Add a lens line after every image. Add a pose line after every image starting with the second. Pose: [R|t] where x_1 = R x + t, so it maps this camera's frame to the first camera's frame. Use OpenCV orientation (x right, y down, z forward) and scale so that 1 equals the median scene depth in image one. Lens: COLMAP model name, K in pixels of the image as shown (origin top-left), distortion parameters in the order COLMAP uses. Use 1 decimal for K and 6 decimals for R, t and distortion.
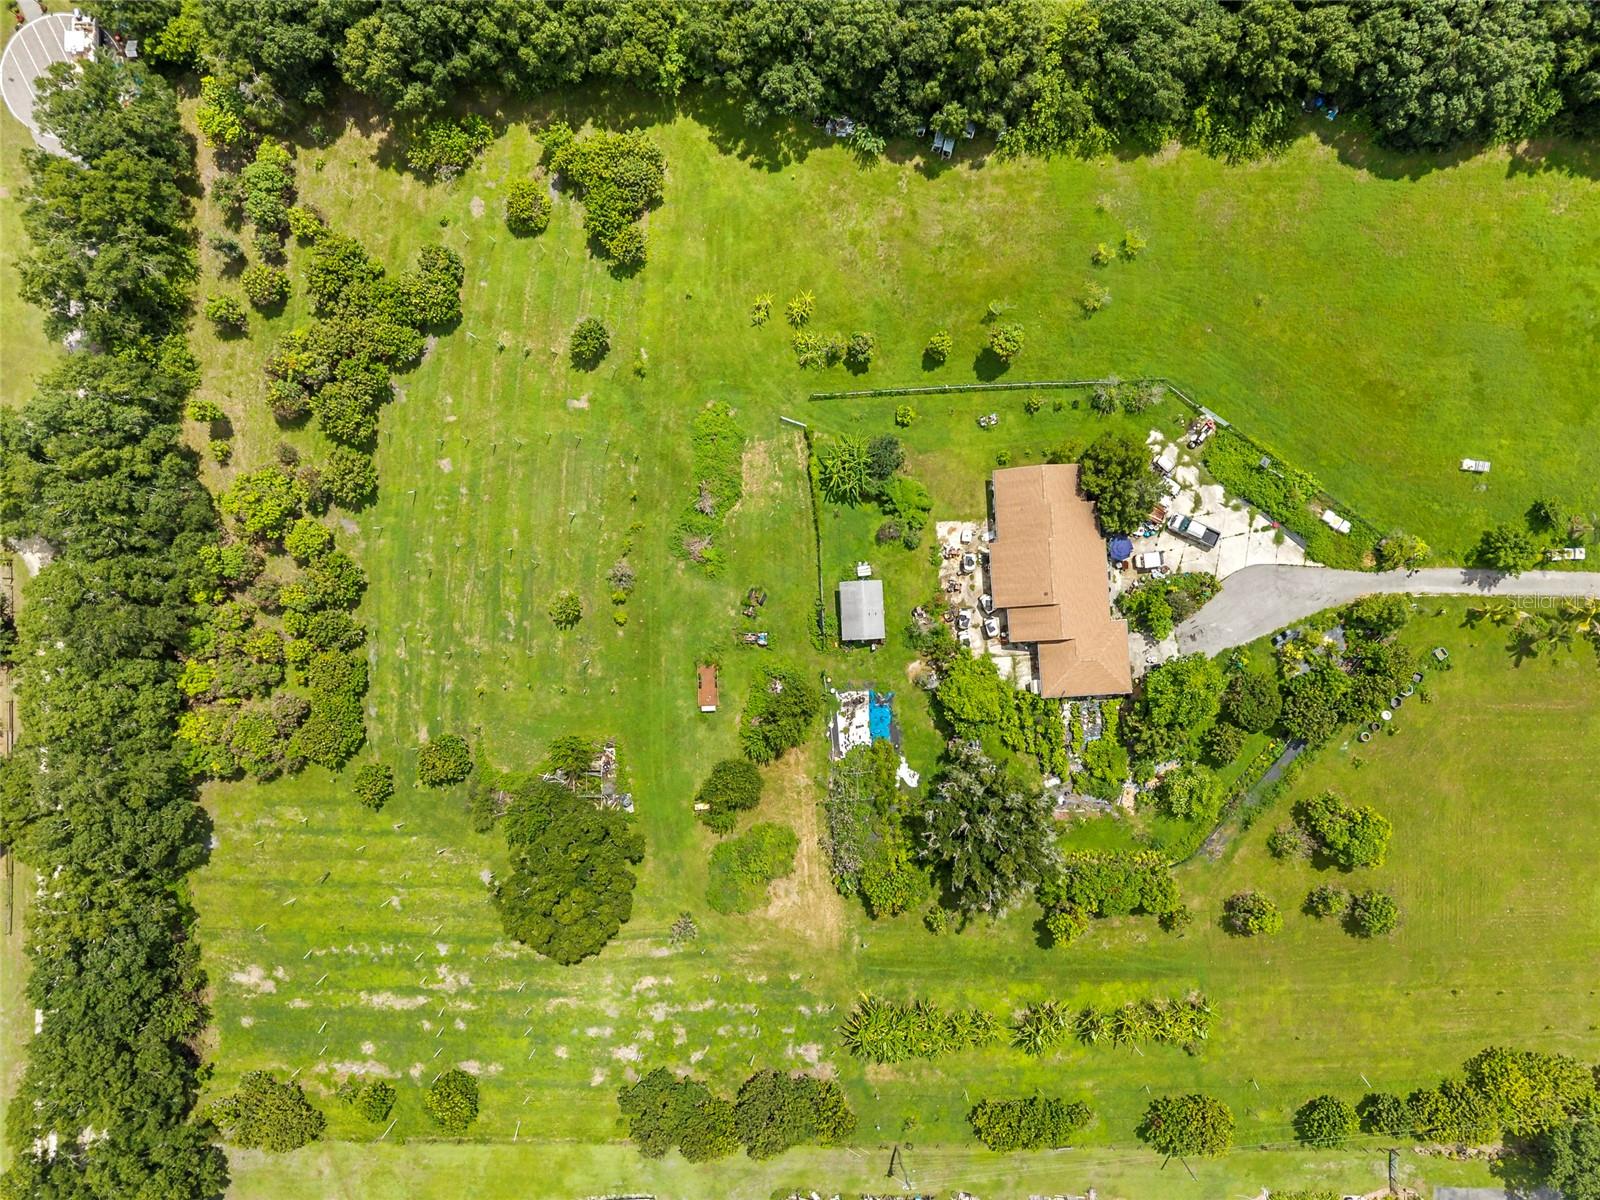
lens RADIAL K [[1076.6, 0, 808.0], [0, 1076.6, 603.5], [0, 0, 1]] dist [0.027207, -0.020449]
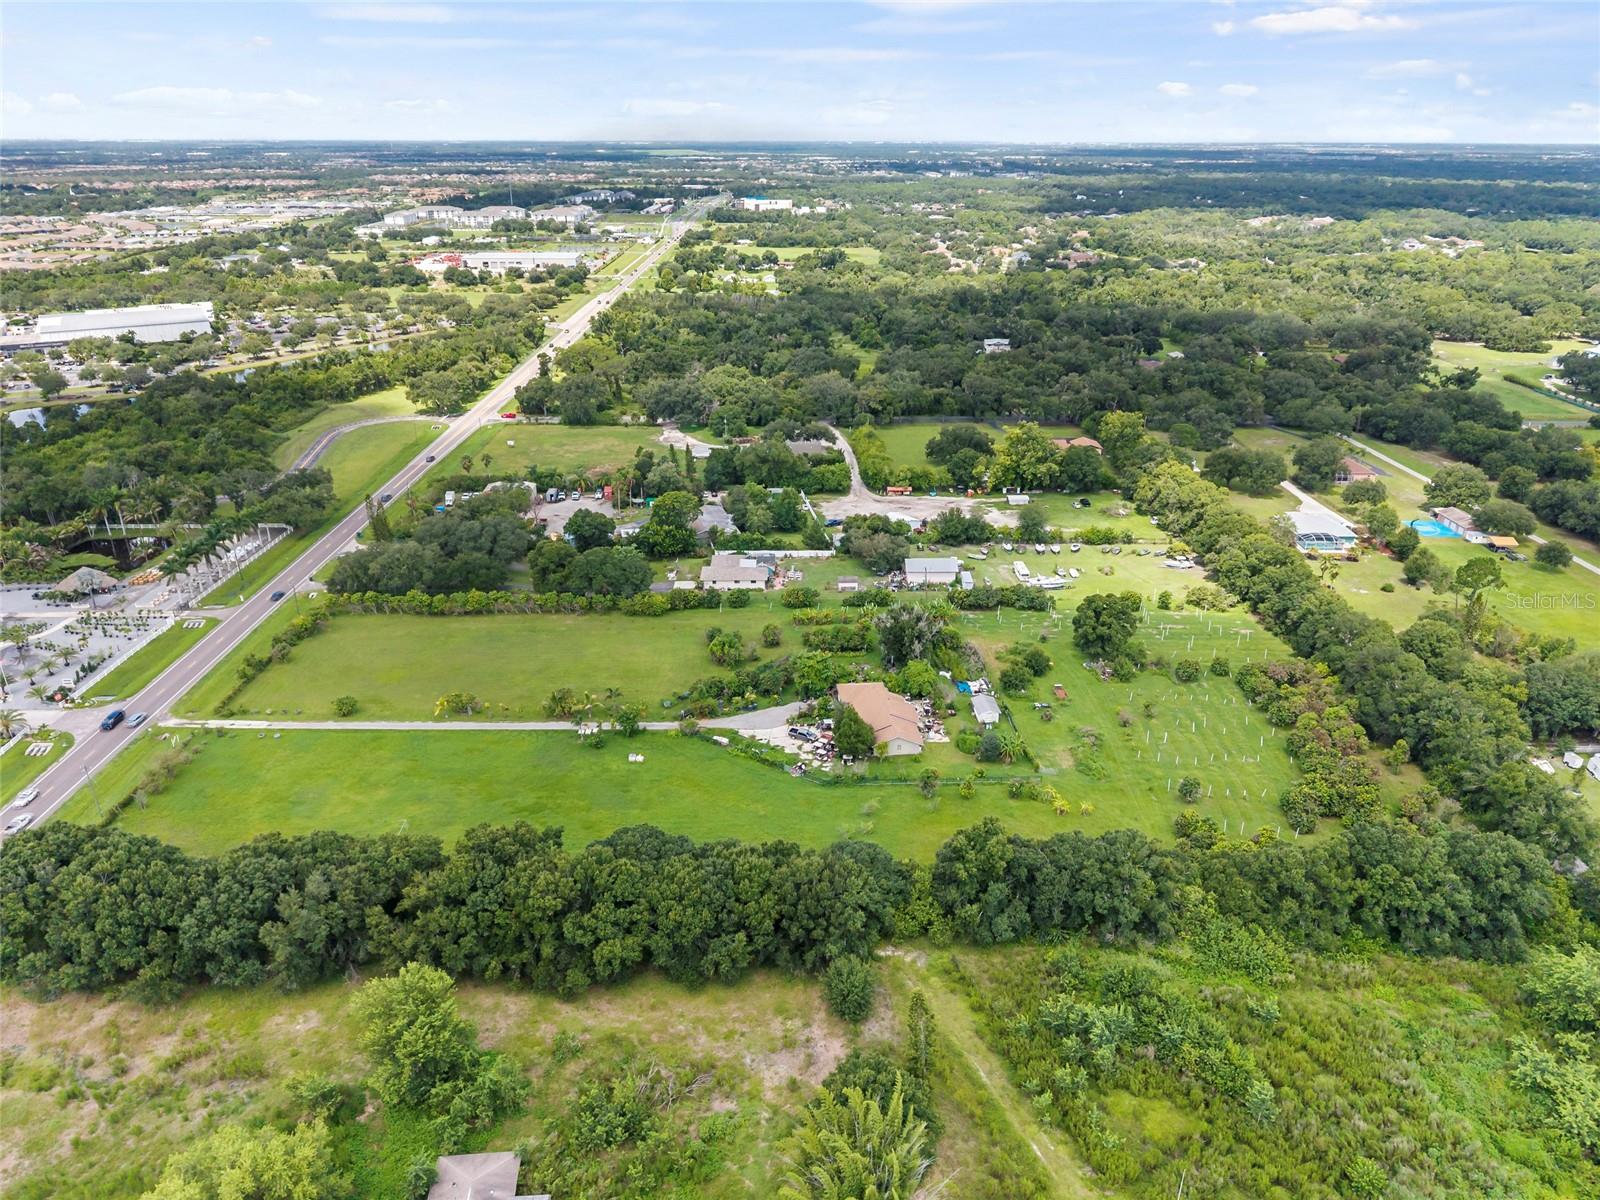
lens RADIAL K [[1076.6, 0, 808.0], [0, 1076.6, 603.5], [0, 0, 1]] dist [0.027207, -0.020449]
pose [[-0.999804, -0.003576, -0.019460, 0.380961], [-0.016409, -0.399629, 0.916530, -1.544545], [-0.011054, 0.916670, 0.399492, 0.121635]]
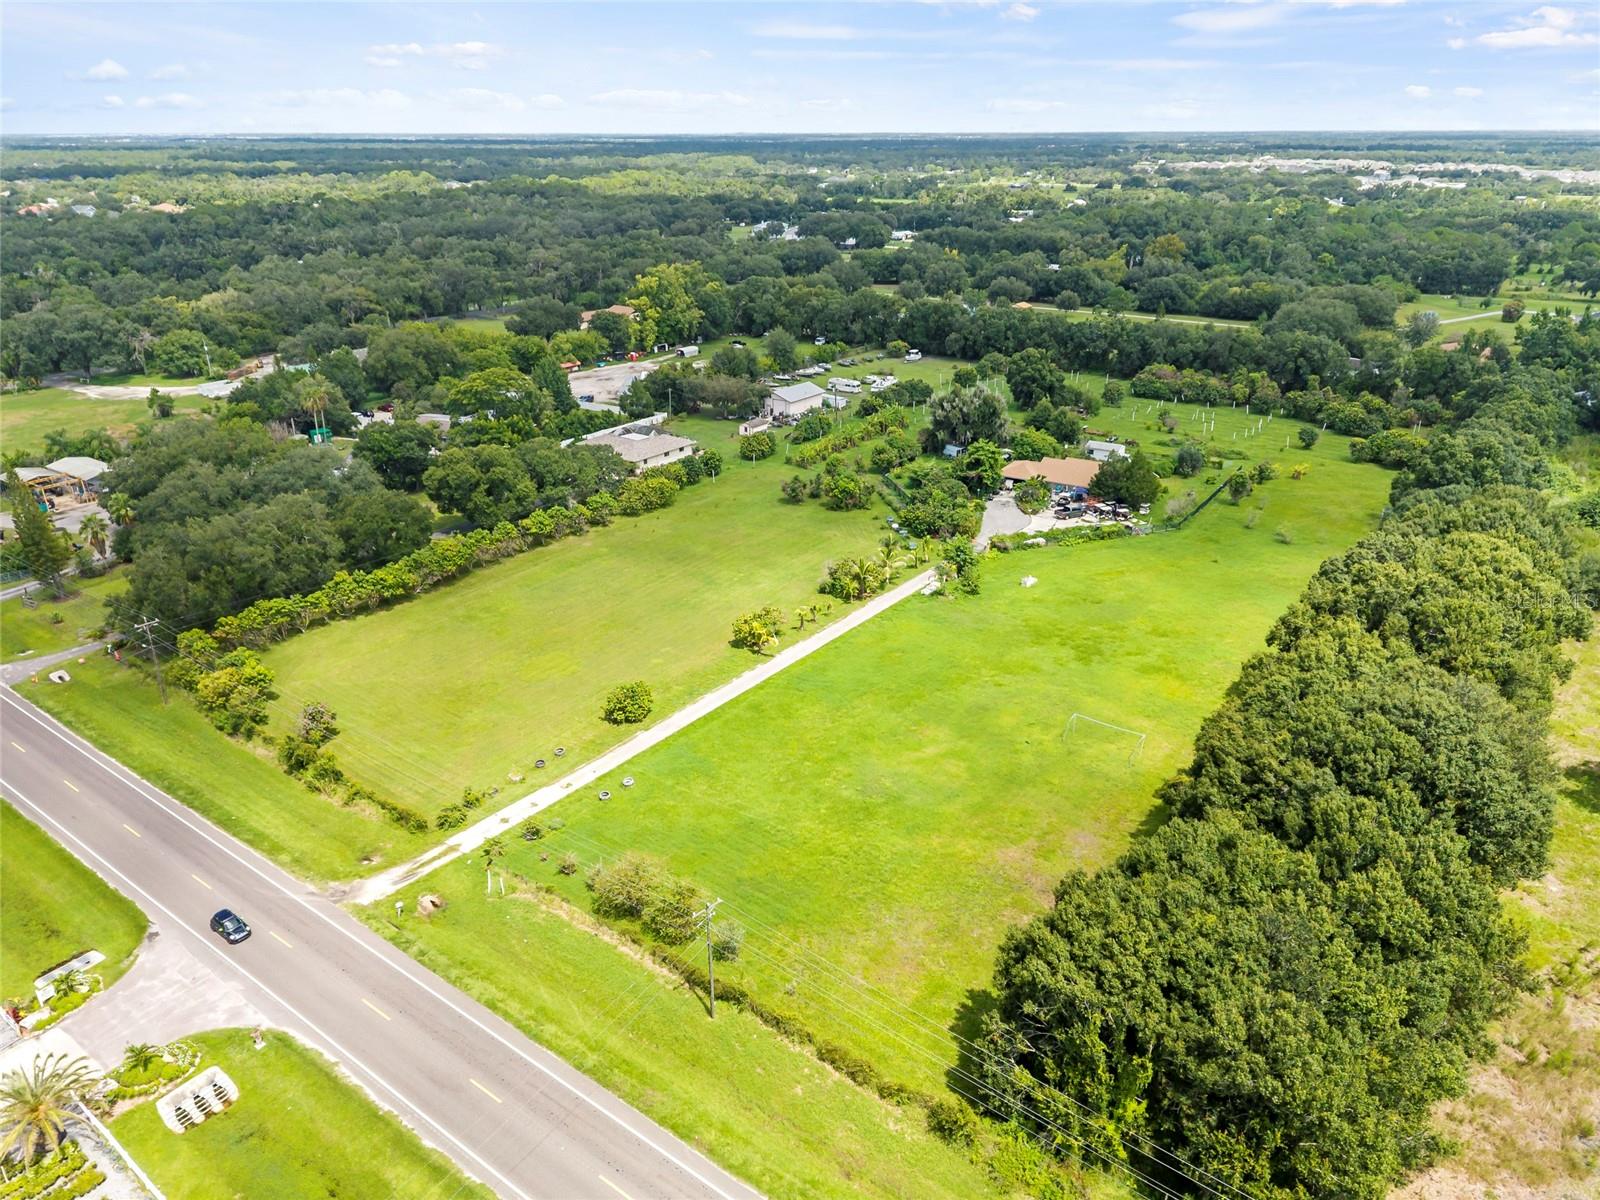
lens RADIAL K [[1076.6, 0, 808.0], [0, 1076.6, 603.5], [0, 0, 1]] dist [0.027207, -0.020449]
pose [[-0.583751, 0.316121, -0.747866, 1.705522], [-0.811878, -0.238007, 0.533111, -0.590776], [-0.009470, 0.918379, 0.395588, 0.529359]]
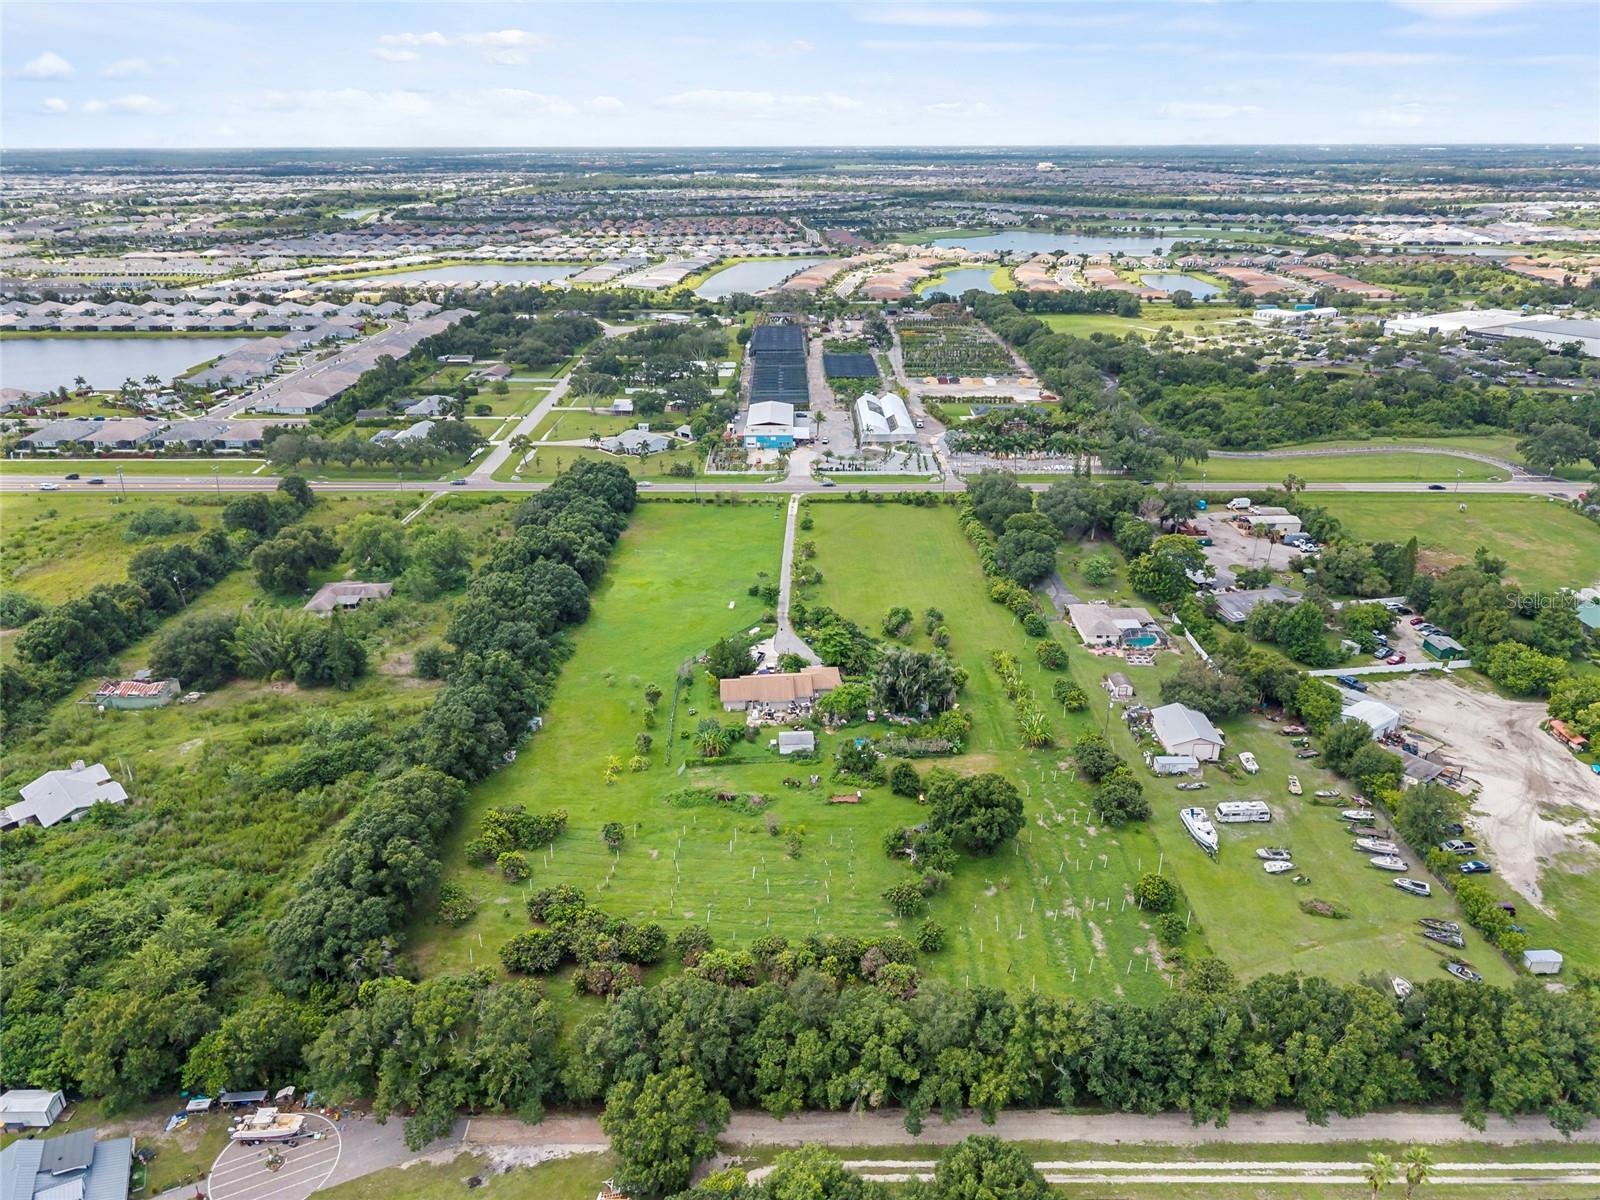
lens RADIAL K [[1076.6, 0, 808.0], [0, 1076.6, 603.5], [0, 0, 1]] dist [0.027207, -0.020449]
pose [[-0.014119, -0.402472, 0.915323, -1.415842], [0.999870, -0.012801, 0.009794, 0.009977], [0.007775, 0.915343, 0.402600, 0.102284]]
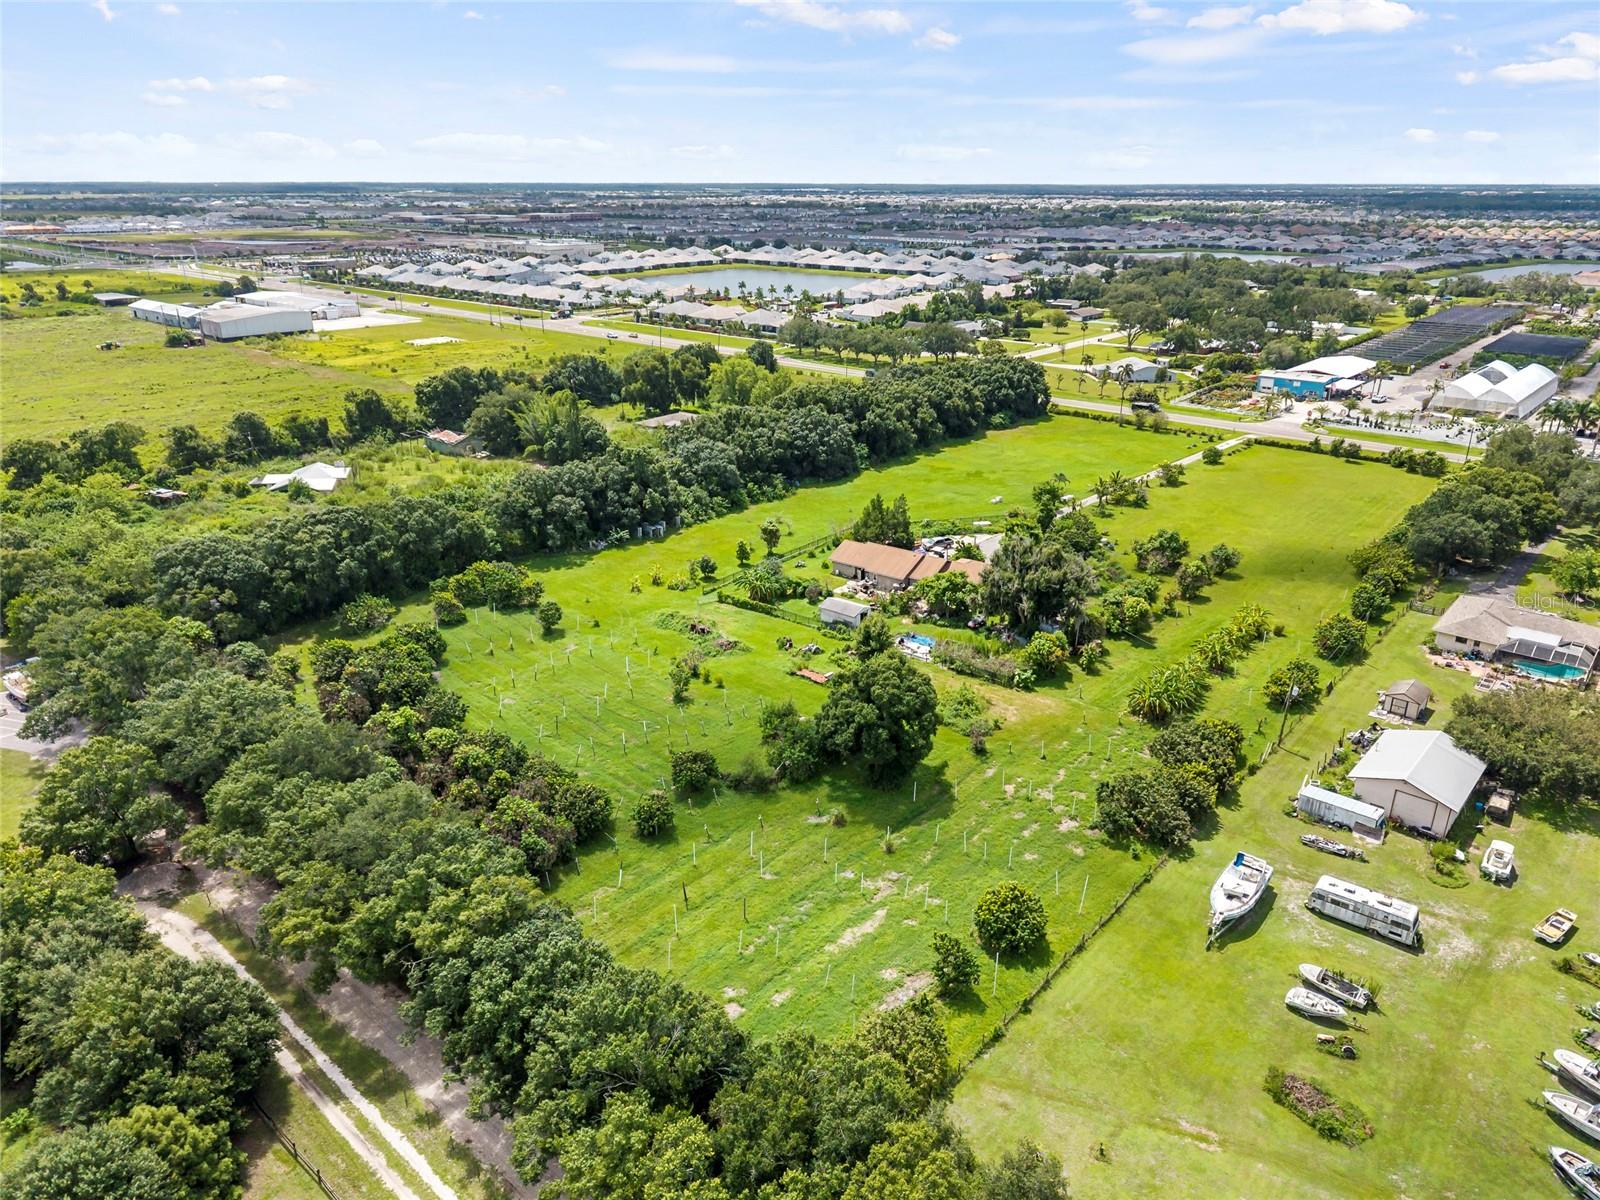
lens RADIAL K [[1076.6, 0, 808.0], [0, 1076.6, 603.5], [0, 0, 1]] dist [0.027207, -0.020449]
pose [[0.652992, -0.285129, 0.701643, -0.886253], [0.757289, 0.232645, -0.610238, 0.758995], [0.010763, 0.929827, 0.367840, 0.499766]]
